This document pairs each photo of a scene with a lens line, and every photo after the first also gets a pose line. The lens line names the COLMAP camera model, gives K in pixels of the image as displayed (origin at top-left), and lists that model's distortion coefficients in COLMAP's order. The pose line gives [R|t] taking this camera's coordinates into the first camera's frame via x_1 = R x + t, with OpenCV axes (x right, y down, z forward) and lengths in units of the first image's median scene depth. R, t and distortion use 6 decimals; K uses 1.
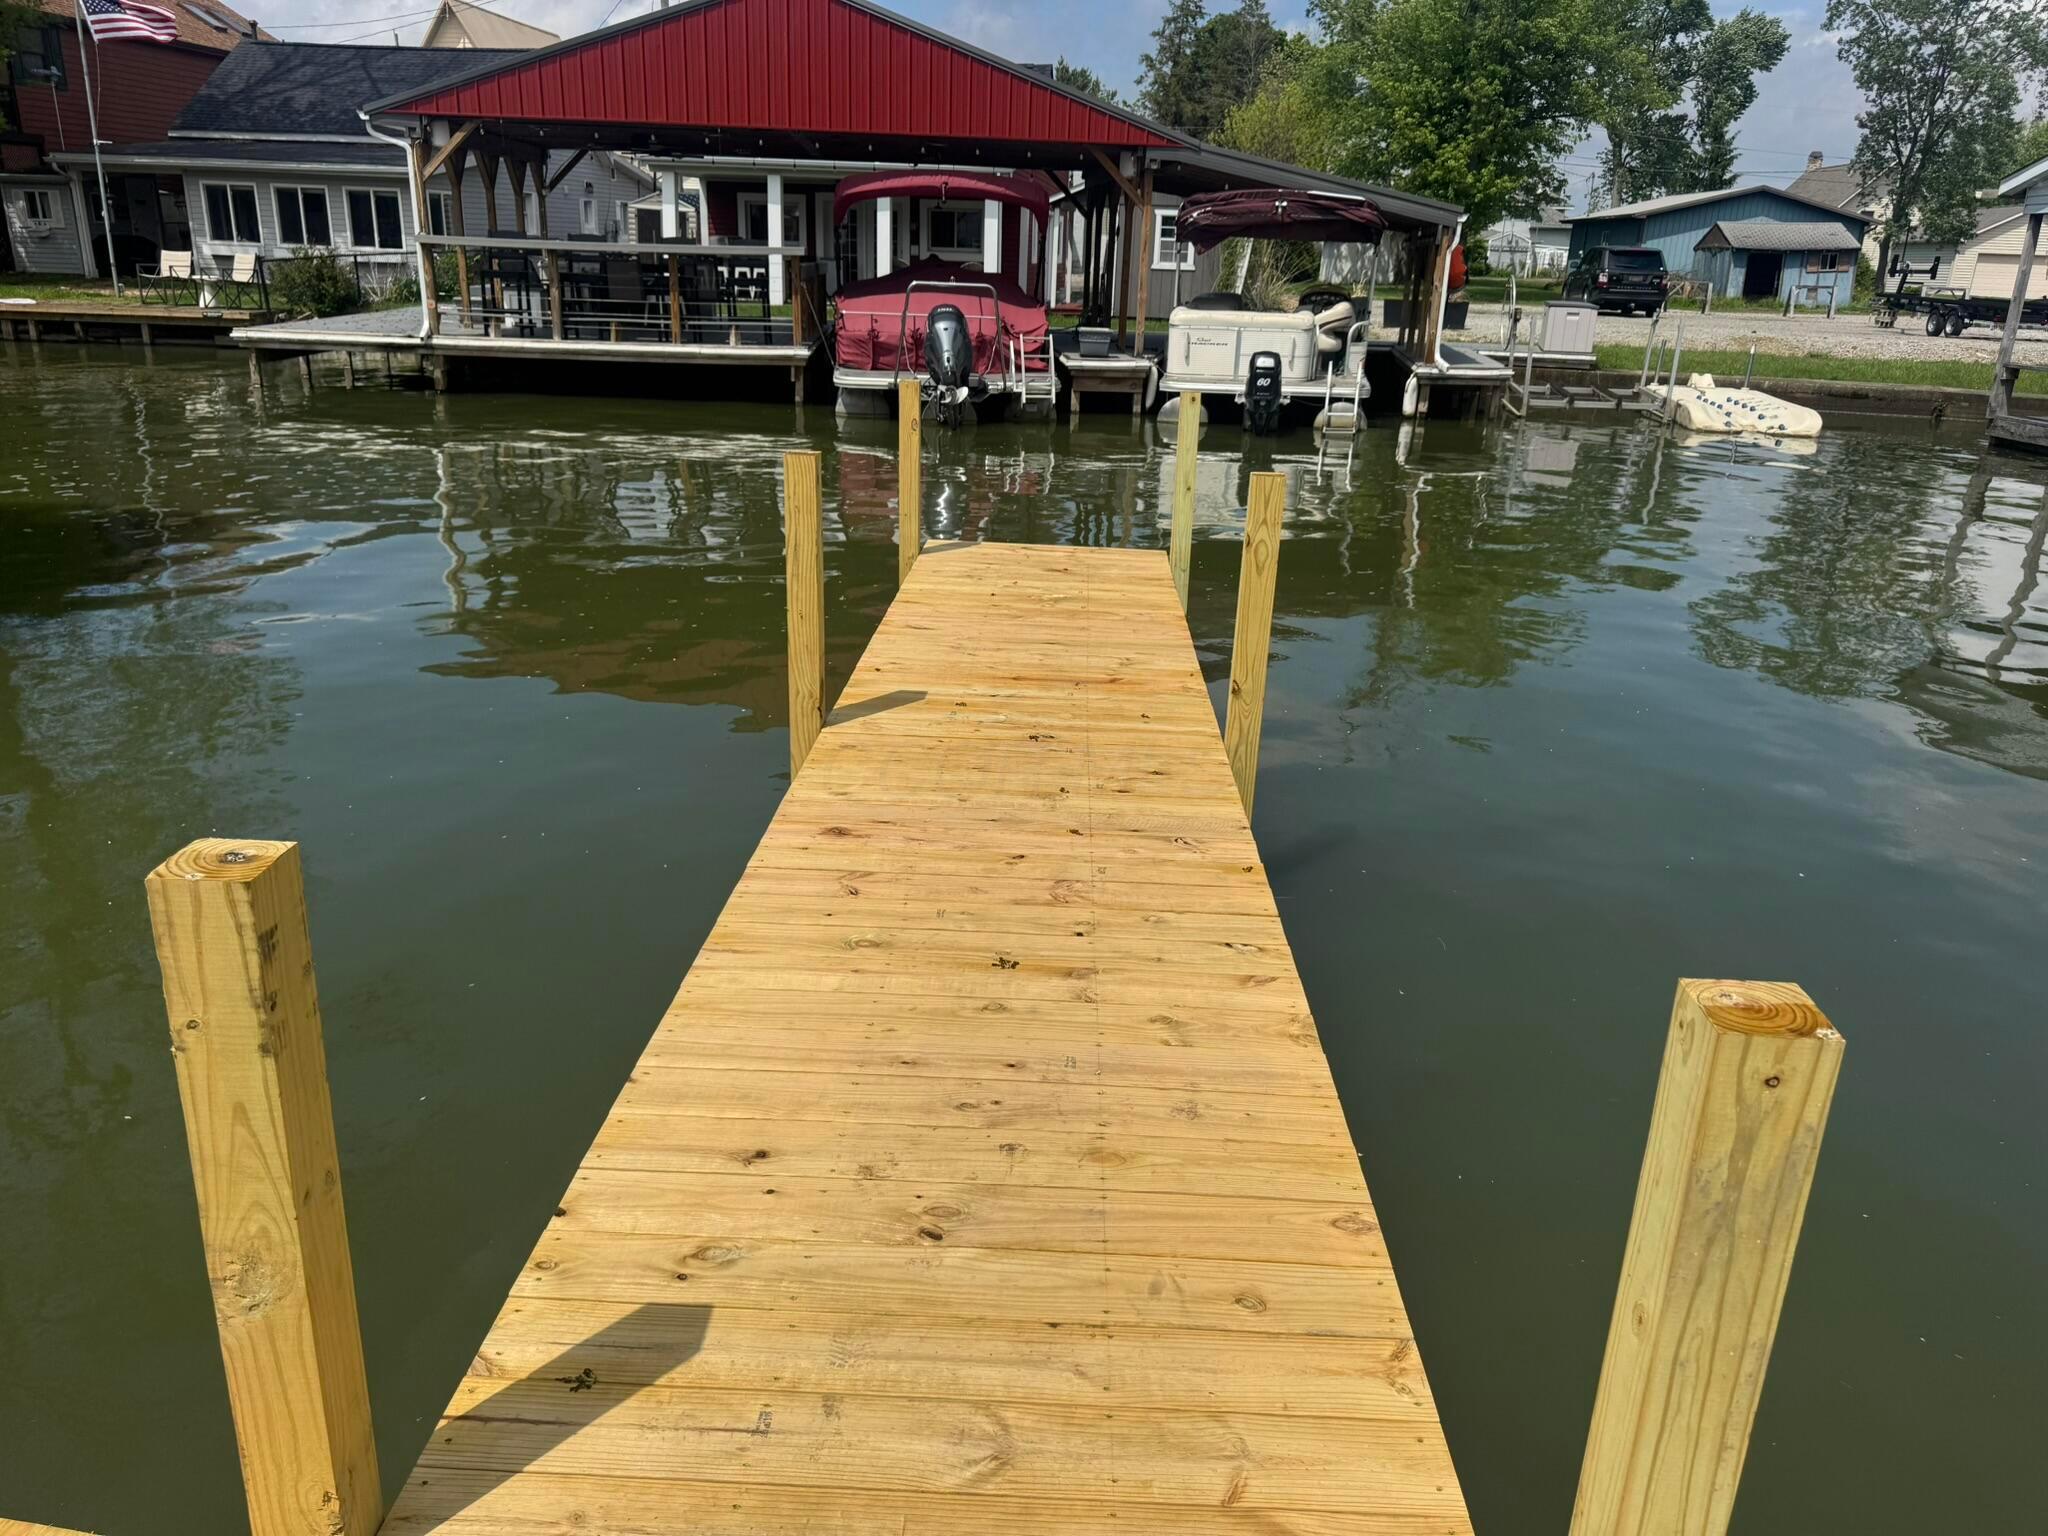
lens RADIAL K [[1495.1, 0, 1024.0], [0, 1495.1, 768.0], [0, 0, 1]] dist [0.004449, 0.002374]
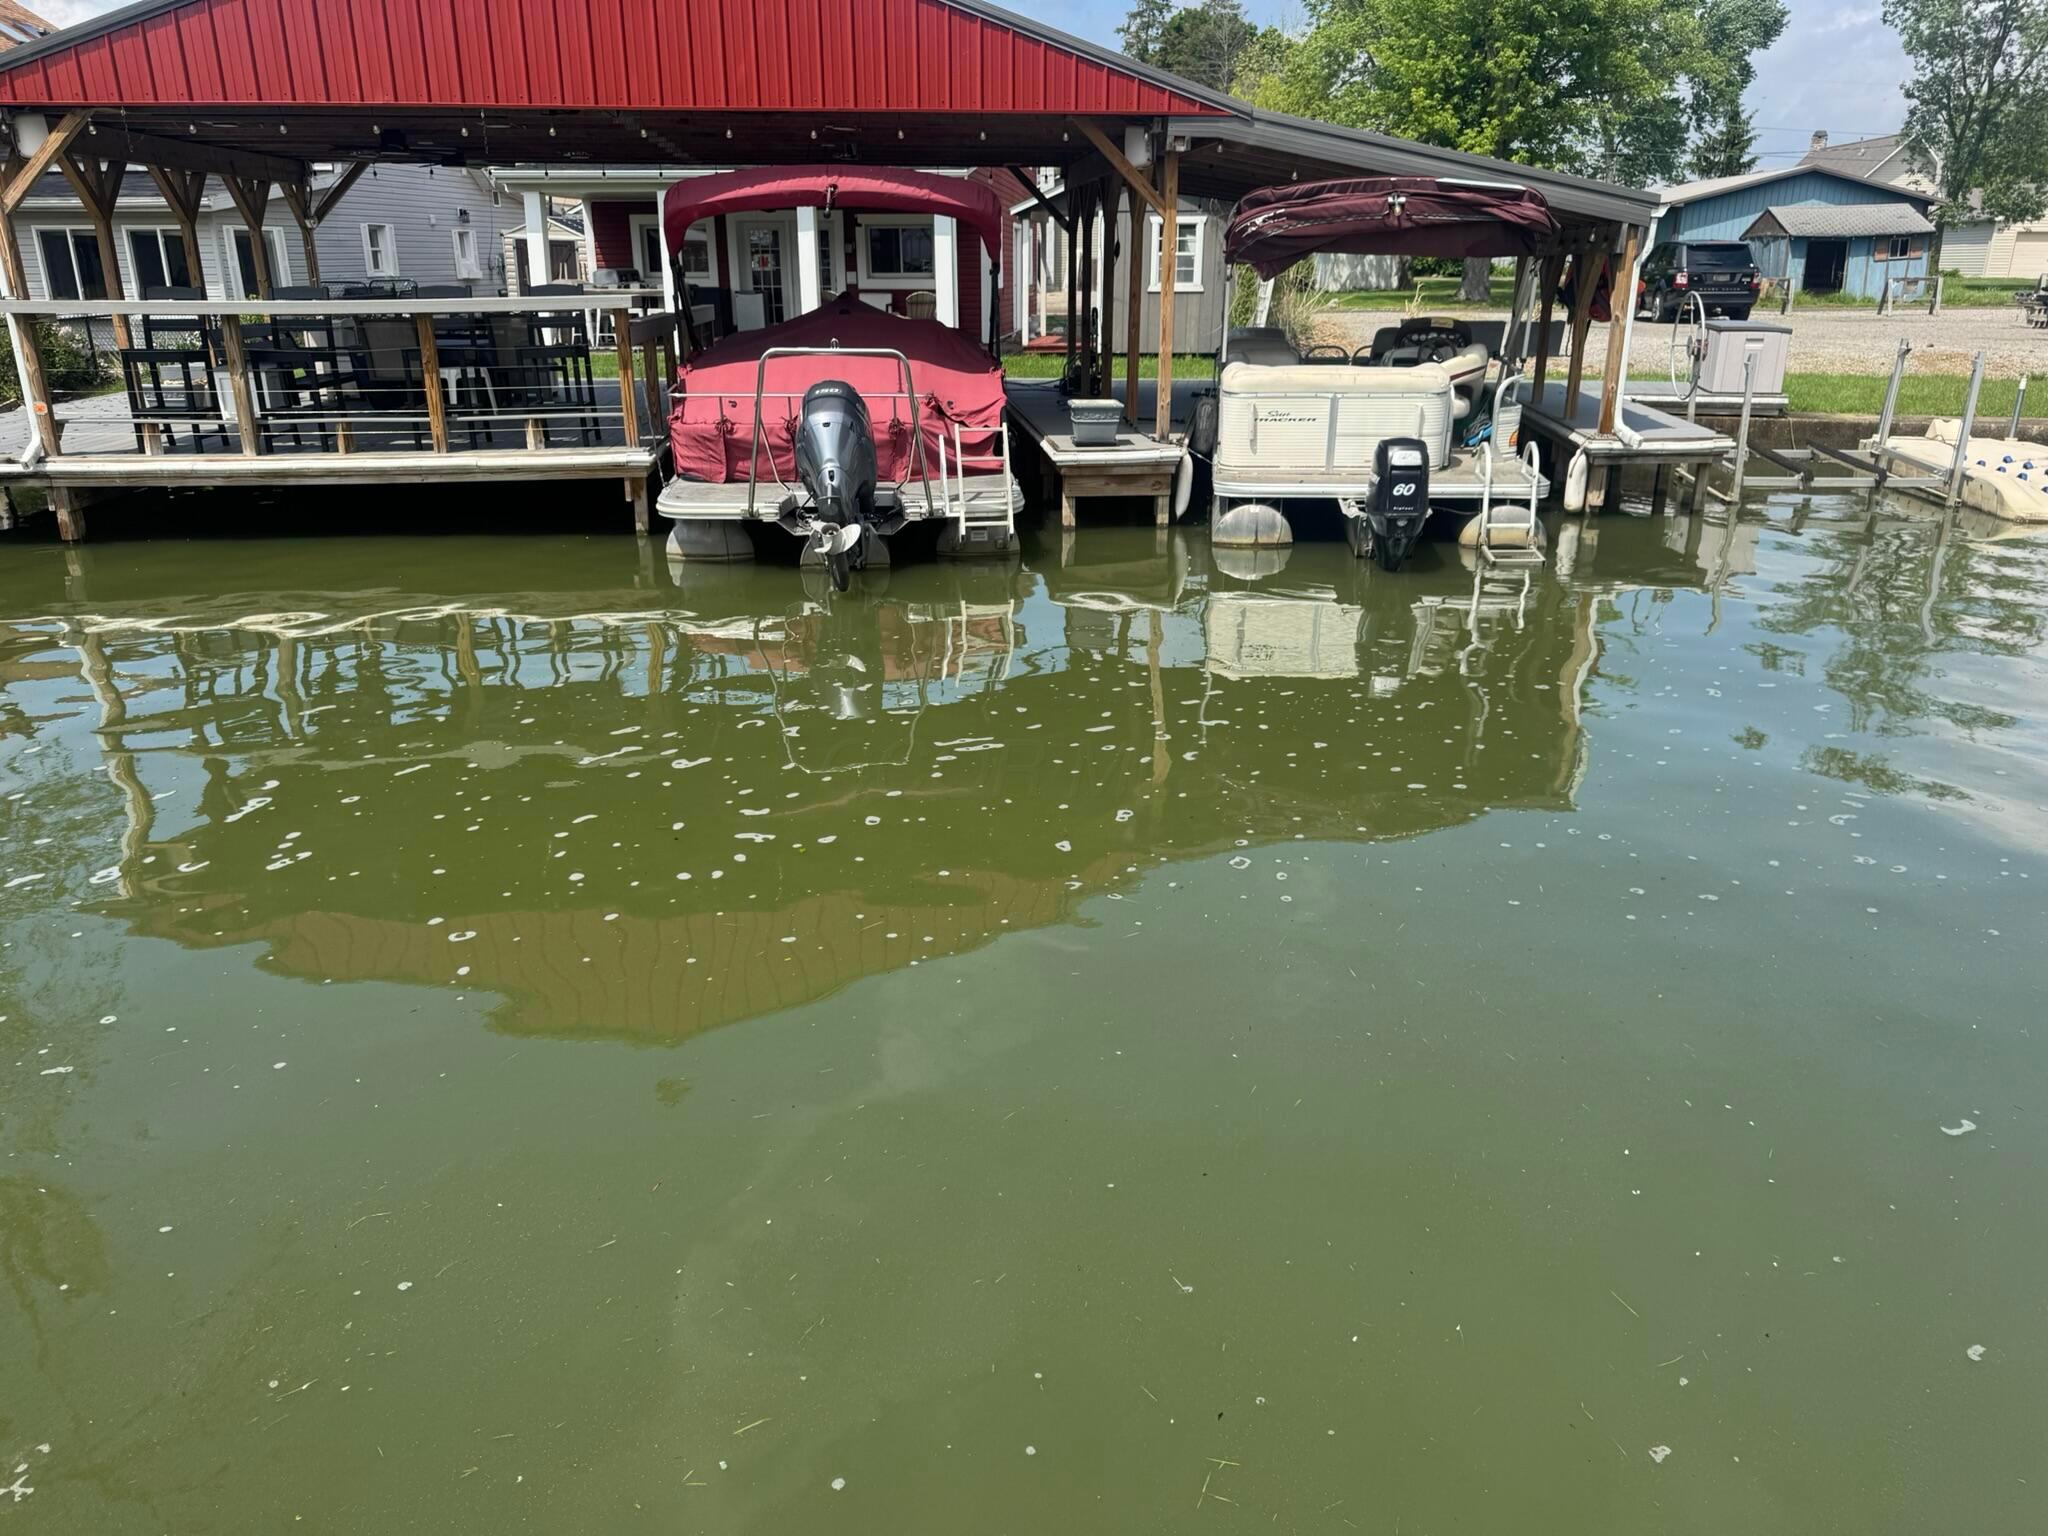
lens RADIAL K [[1466.9, 0, 1027.1], [0, 1466.9, 766.6], [0, 0, 1]] dist [0.003565, -0.001214]
pose [[0.999108, -0.040851, 0.010672, 0.002880], [0.040868, 0.999164, -0.001339, -0.087462], [-0.010608, 0.001774, 0.999942, 0.234040]]
